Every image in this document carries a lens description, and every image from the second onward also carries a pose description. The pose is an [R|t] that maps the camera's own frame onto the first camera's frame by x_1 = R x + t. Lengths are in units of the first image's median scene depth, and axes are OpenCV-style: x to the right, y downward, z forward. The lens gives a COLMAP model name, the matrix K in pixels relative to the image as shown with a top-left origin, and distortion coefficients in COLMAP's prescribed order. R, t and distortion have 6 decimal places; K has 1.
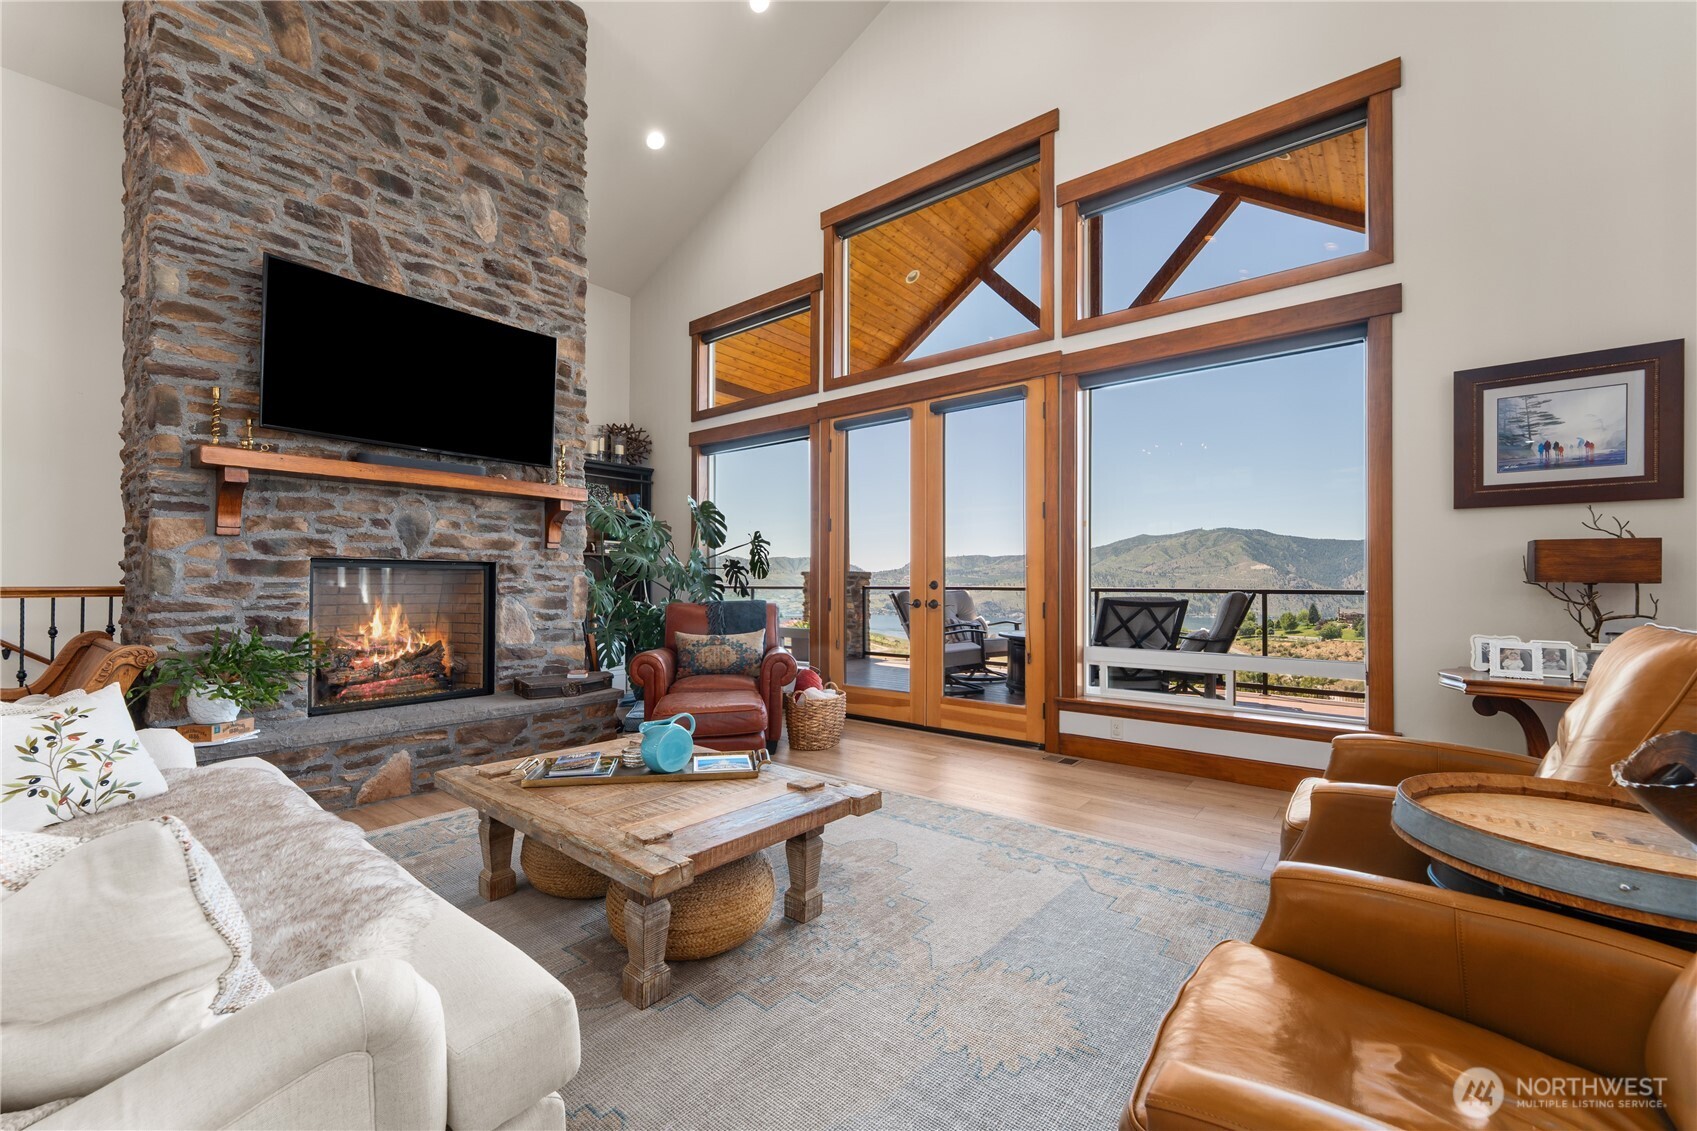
lens RADIAL K [[683.2, 0, 836.6], [0, 683.2, 576.5], [0, 0, 1]] dist [0.001132, -0.000205]
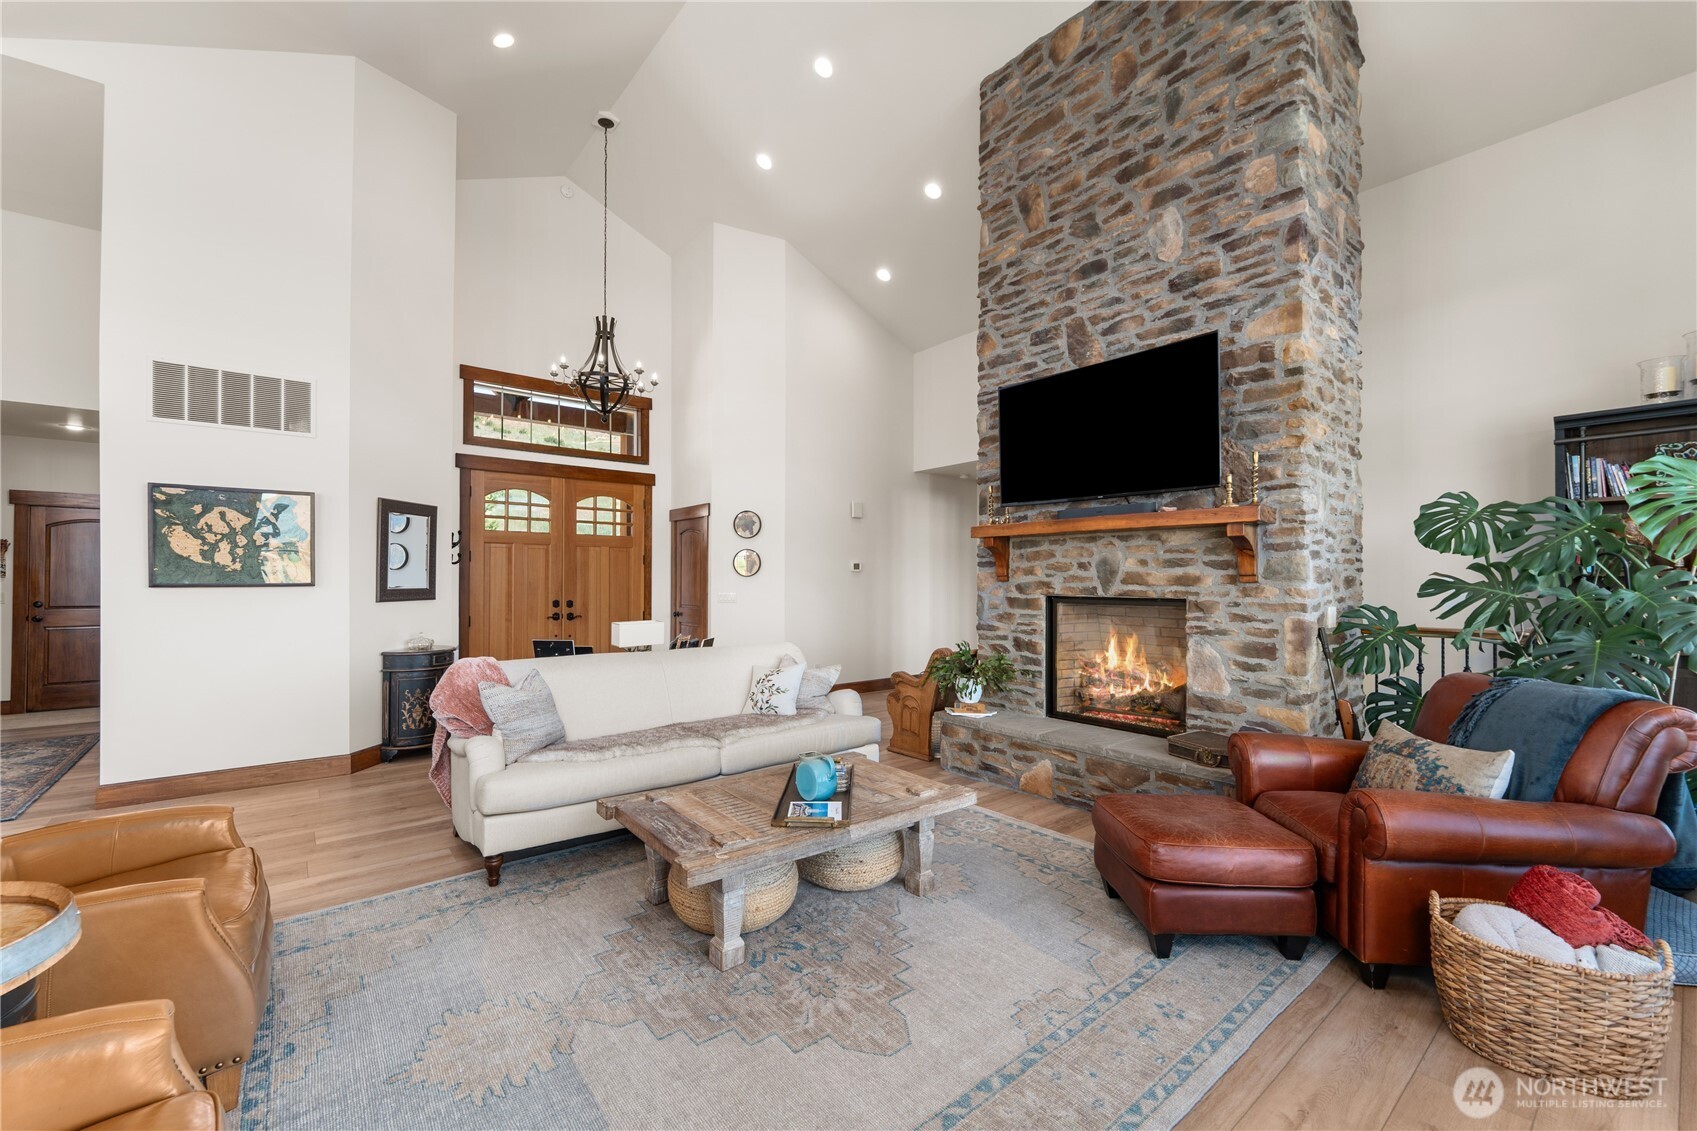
lens RADIAL K [[683.2, 0, 836.6], [0, 683.2, 576.5], [0, 0, 1]] dist [0.001132, -0.000205]
pose [[-0.195441, -0.008471, -0.980679, 0.530106], [0.004507, 0.999944, -0.009535, -0.047661], [0.980705, -0.006284, -0.195392, 0.765157]]
